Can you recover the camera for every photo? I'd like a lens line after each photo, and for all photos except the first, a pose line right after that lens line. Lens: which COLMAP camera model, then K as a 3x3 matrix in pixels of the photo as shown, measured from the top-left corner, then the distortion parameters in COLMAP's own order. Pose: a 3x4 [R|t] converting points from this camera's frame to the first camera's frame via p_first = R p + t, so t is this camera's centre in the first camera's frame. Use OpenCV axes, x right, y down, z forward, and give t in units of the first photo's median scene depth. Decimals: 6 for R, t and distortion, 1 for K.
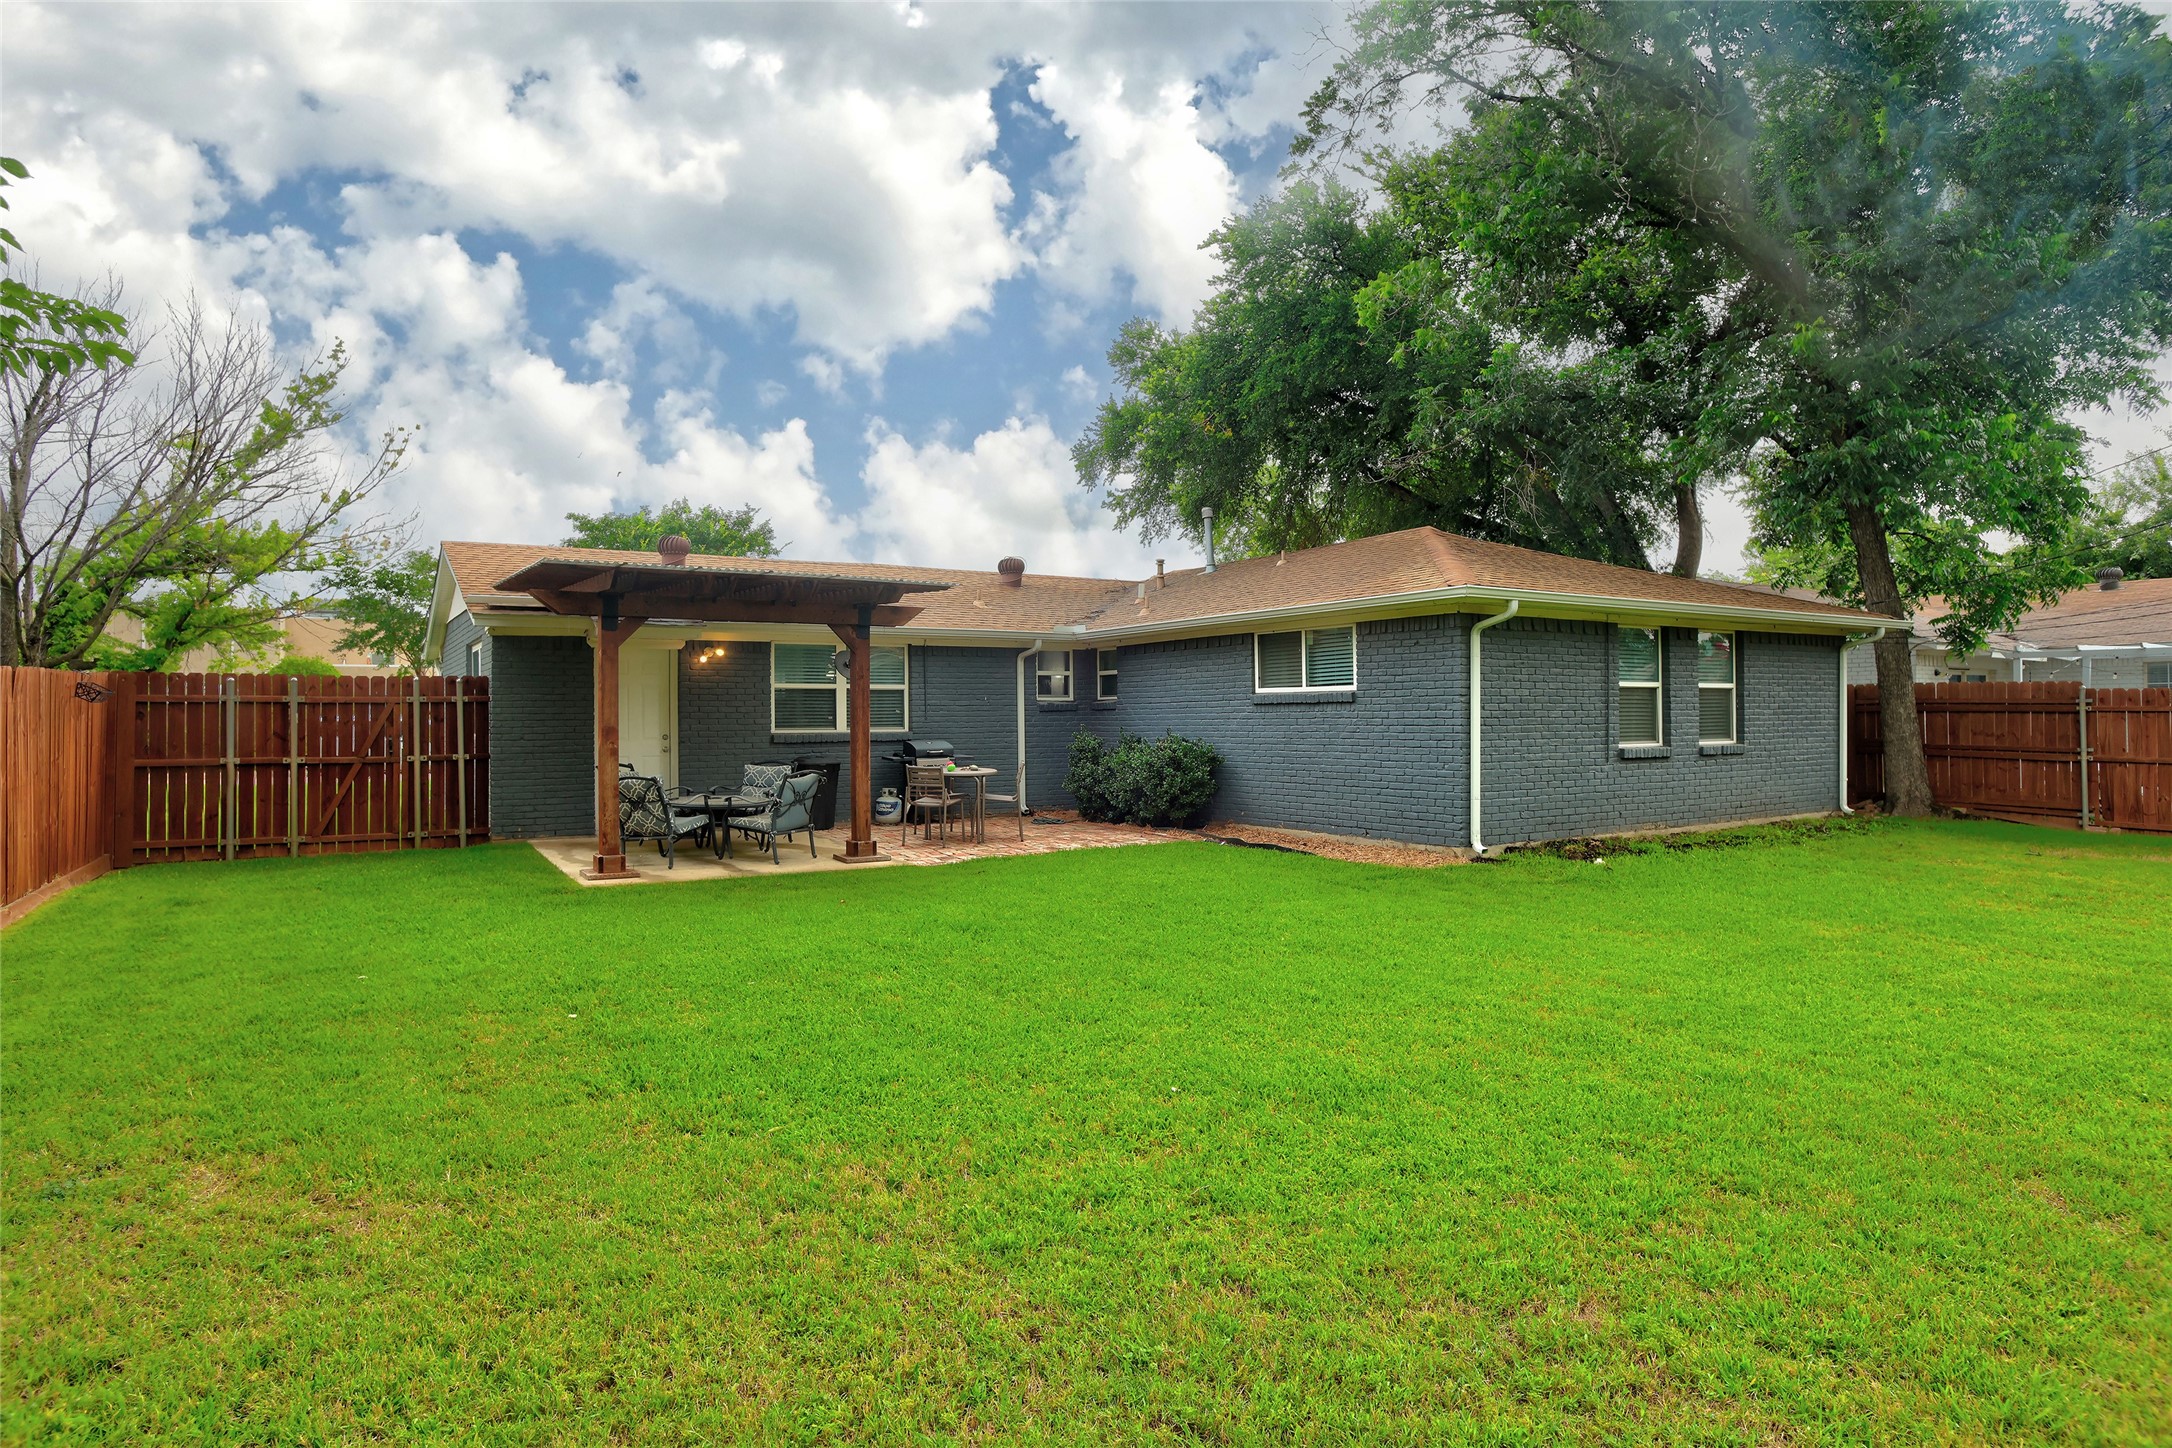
lens RADIAL K [[1250.5, 0, 1074.3], [0, 1250.5, 718.4], [0, 0, 1]] dist [-0.025117, 0.002450]
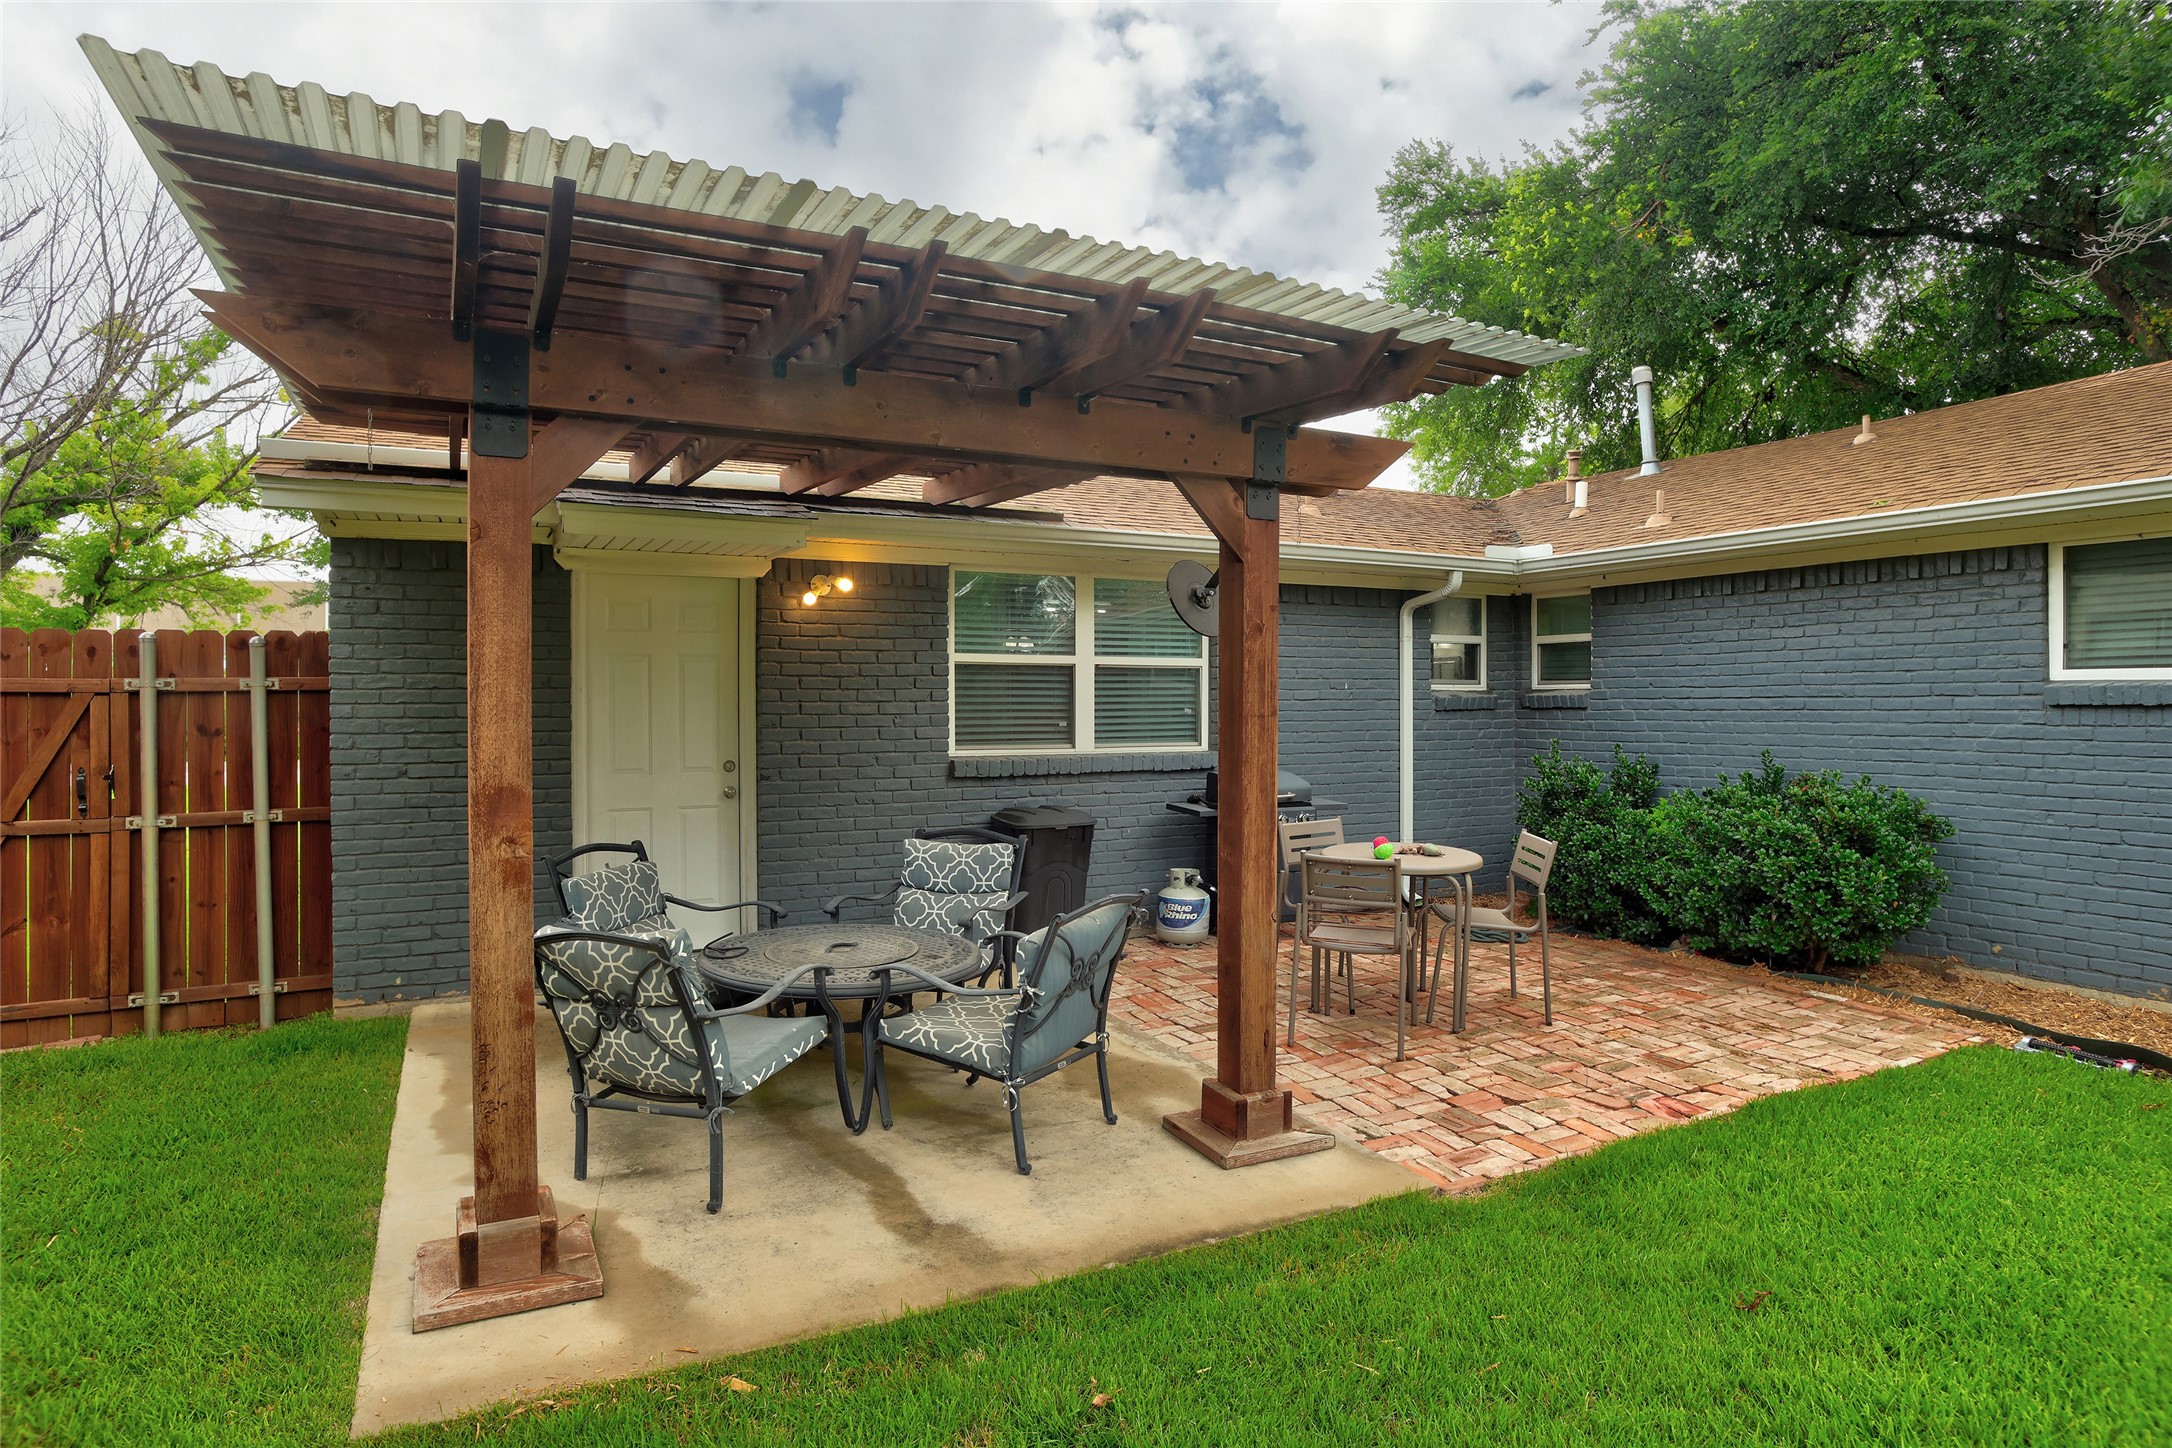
lens RADIAL K [[1250.5, 0, 1099.2], [0, 1250.5, 718.5], [0, 0, 1]] dist [-0.025117, 0.002450]
pose [[0.998359, 0.007441, -0.056785, -0.157360], [-0.006554, 0.999854, 0.015782, -0.010783], [0.056894, -0.015383, 0.998262, 0.522828]]
